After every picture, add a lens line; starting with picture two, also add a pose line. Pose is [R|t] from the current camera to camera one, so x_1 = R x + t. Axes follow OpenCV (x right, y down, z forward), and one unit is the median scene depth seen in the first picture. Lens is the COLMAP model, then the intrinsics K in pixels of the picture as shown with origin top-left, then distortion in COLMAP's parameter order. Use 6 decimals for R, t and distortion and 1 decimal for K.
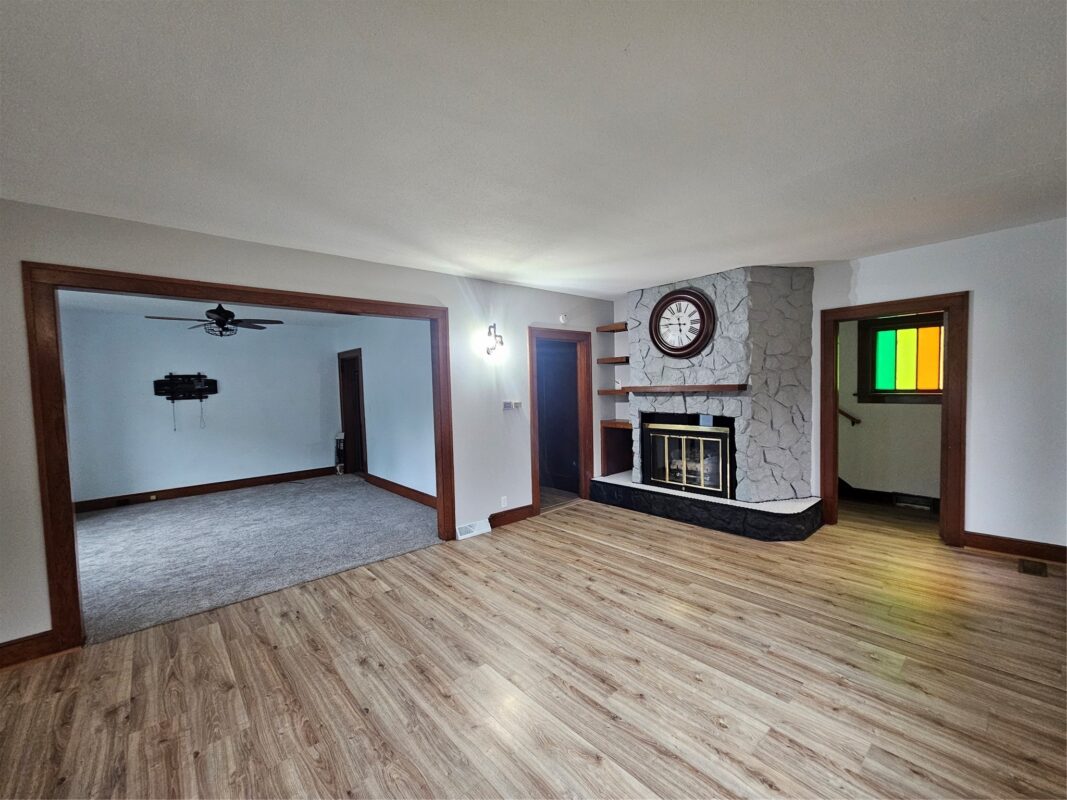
lens RADIAL K [[438.5, 0, 536.7], [0, 438.5, 404.9], [0, 0, 1]] dist [0.000181, -0.000168]
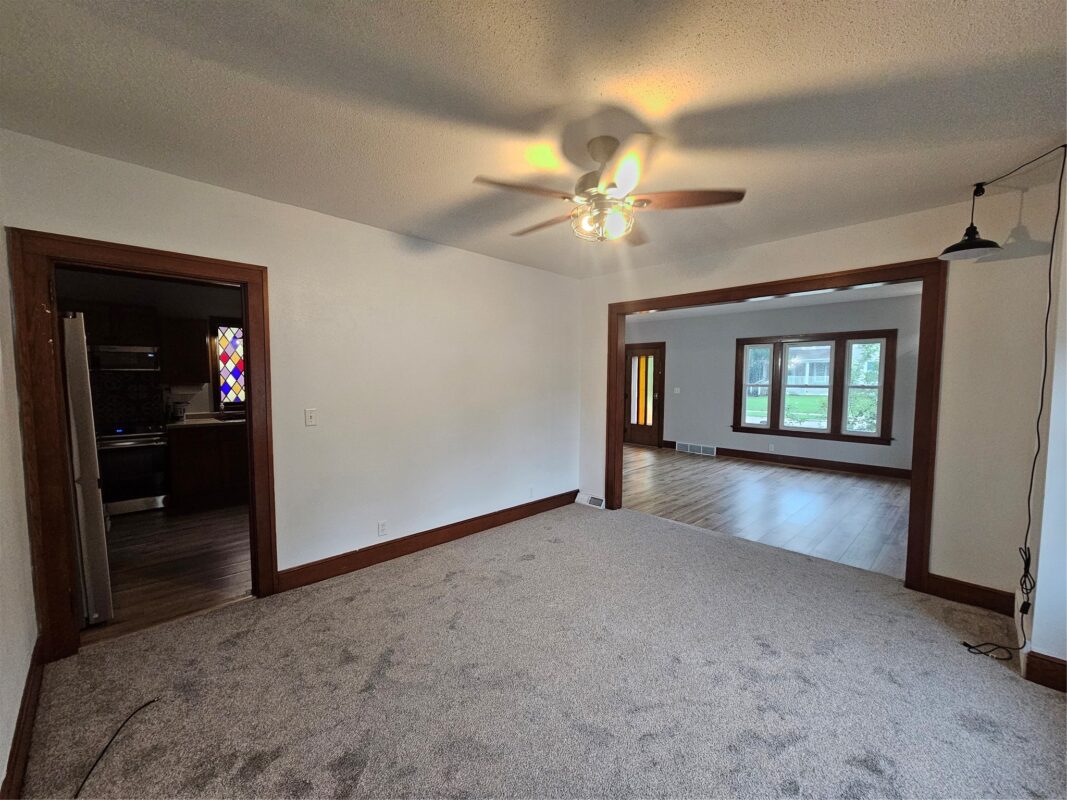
lens RADIAL K [[438.5, 0, 536.7], [0, 438.5, 404.9], [0, 0, 1]] dist [0.000181, -0.000168]
pose [[-0.055109, -0.039117, 0.997714, -1.639183], [0.039591, 0.998361, 0.041329, -0.020512], [-0.997695, 0.041778, -0.053470, 1.558941]]
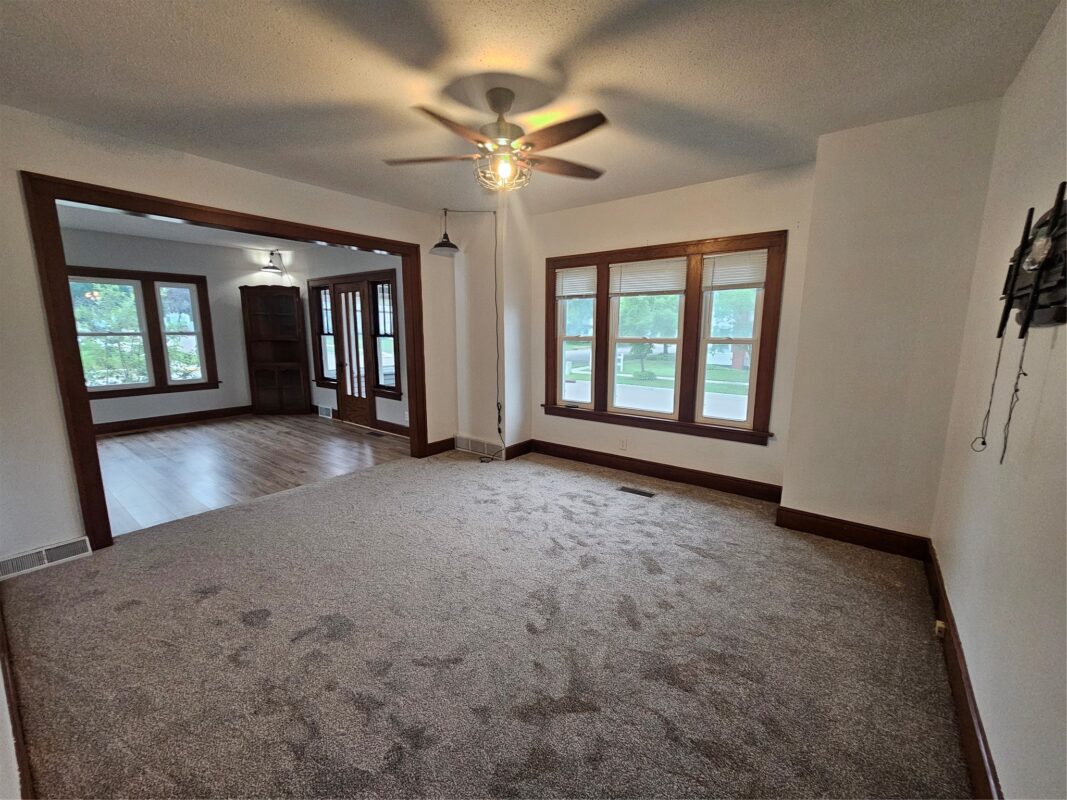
lens RADIAL K [[438.5, 0, 536.7], [0, 438.5, 404.9], [0, 0, 1]] dist [0.000181, -0.000168]
pose [[-0.981212, 0.056364, -0.184516, -0.926606], [0.015456, 0.976265, 0.216028, -0.044653], [0.192313, 0.209118, -0.958794, 2.146837]]
